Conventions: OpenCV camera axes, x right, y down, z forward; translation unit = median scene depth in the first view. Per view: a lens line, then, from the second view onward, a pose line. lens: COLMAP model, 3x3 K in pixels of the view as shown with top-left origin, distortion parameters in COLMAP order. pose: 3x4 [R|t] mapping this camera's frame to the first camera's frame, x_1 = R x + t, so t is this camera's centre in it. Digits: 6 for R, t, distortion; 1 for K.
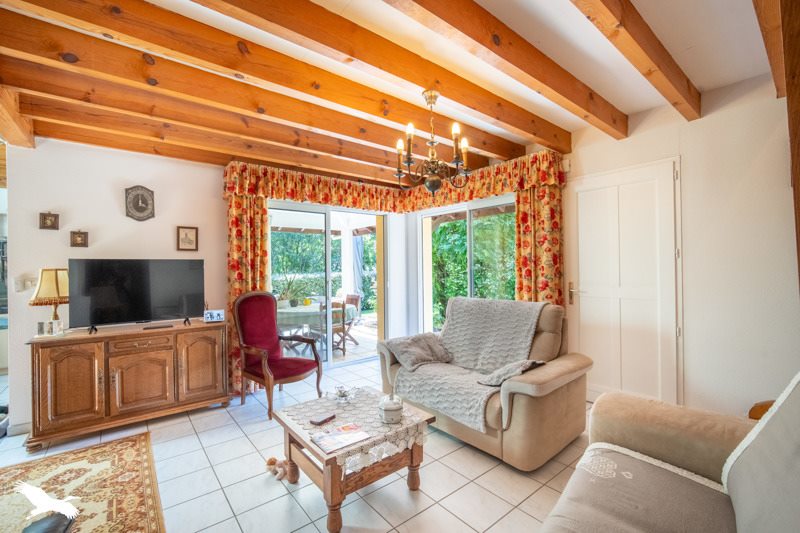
lens RADIAL K [[345.6, 0, 398.7], [0, 345.6, 268.5], [0, 0, 1]] dist [-0.001986, 0.000125]
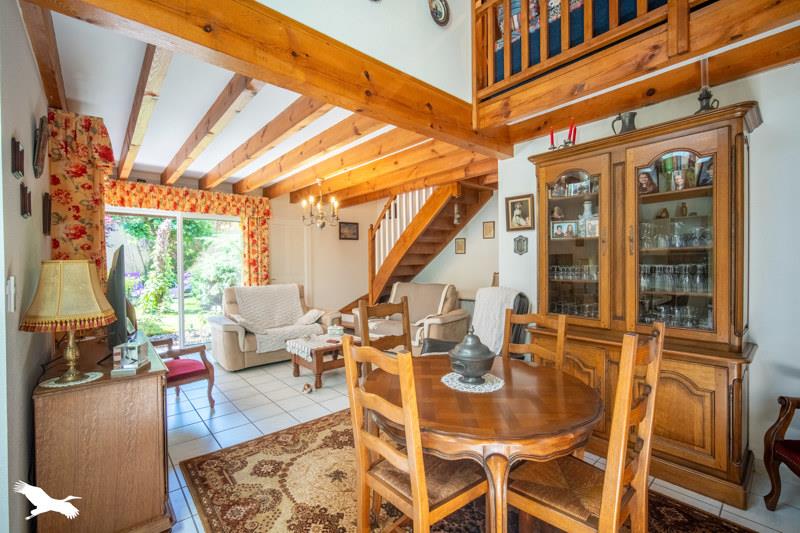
lens RADIAL K [[345.6, 0, 396.0], [0, 345.6, 265.8], [0, 0, 1]] dist [-0.001986, 0.000125]
pose [[-0.036685, 0.009858, 0.999278, -1.892276], [0.012614, 0.999876, -0.009401, 0.027266], [-0.999247, 0.012260, -0.036805, 0.623927]]
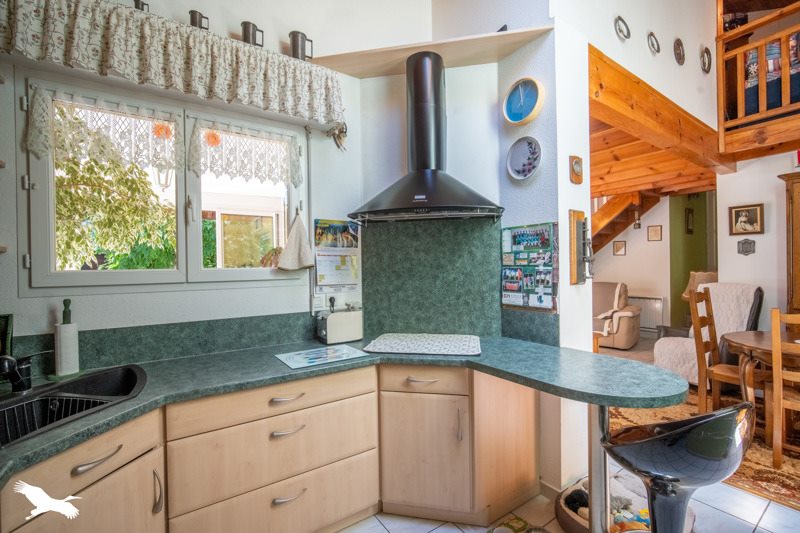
lens RADIAL K [[345.6, 0, 402.1], [0, 345.6, 268.4], [0, 0, 1]] dist [-0.001986, 0.000125]
pose [[0.072117, 0.010716, 0.997339, -2.286850], [0.018447, 0.999757, -0.012076, 0.027866], [-0.997226, 0.019269, 0.071902, 1.630443]]
